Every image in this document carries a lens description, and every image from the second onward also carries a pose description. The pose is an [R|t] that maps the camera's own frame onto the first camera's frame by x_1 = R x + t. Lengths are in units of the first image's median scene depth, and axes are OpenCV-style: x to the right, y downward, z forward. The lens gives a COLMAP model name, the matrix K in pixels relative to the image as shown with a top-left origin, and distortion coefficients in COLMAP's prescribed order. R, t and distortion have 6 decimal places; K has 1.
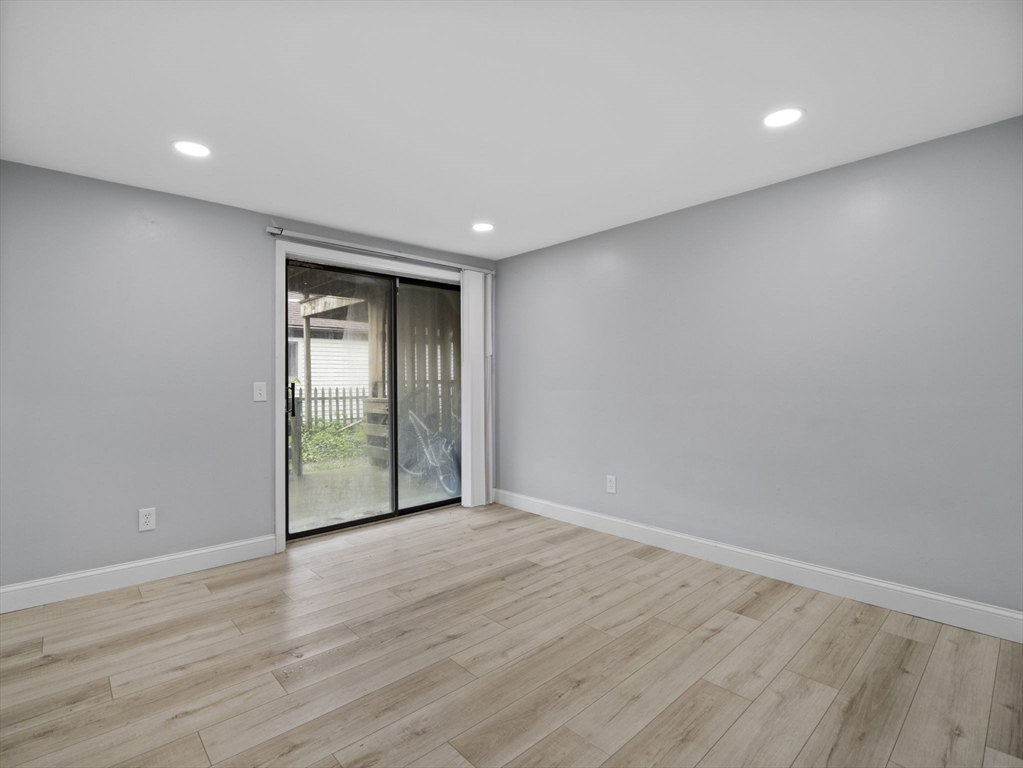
lens RADIAL K [[492.1, 0, 508.8], [0, 492.1, 380.7], [0, 0, 1]] dist [-0.003079, -0.011032]
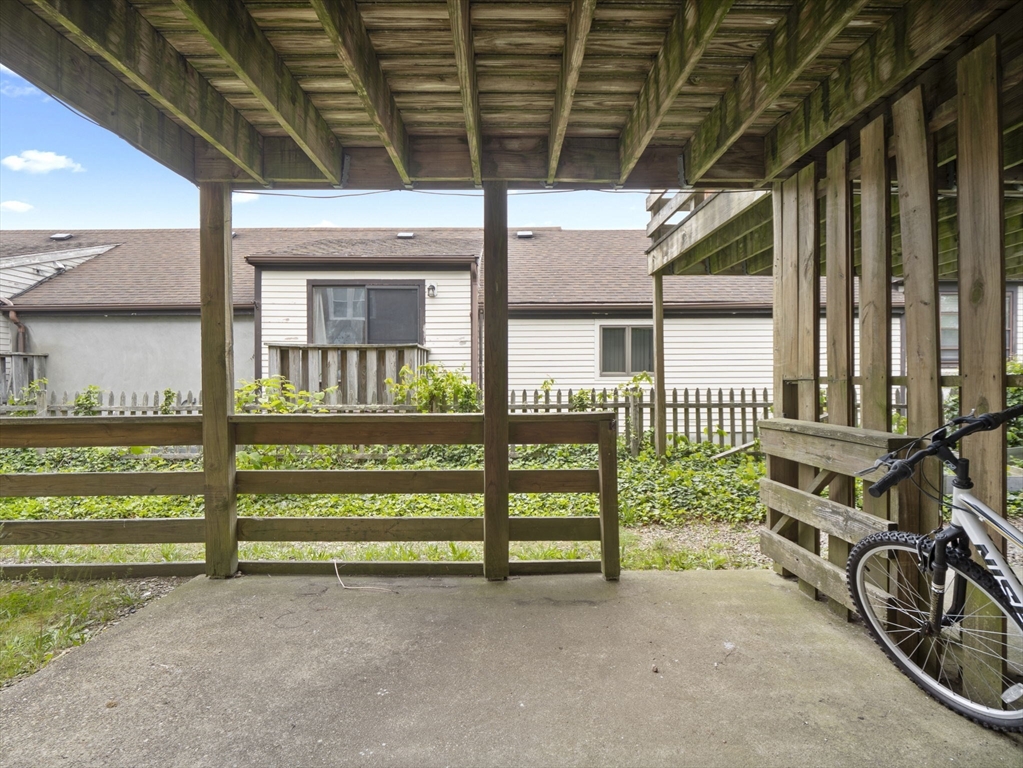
lens RADIAL K [[492.1, 0, 508.8], [0, 492.1, 380.7], [0, 0, 1]] dist [-0.003079, -0.011032]
pose [[0.739134, 0.005177, -0.673539, -0.133097], [-0.000370, 0.999973, 0.007279, -0.000469], [0.673559, -0.005131, 0.739116, 0.419901]]
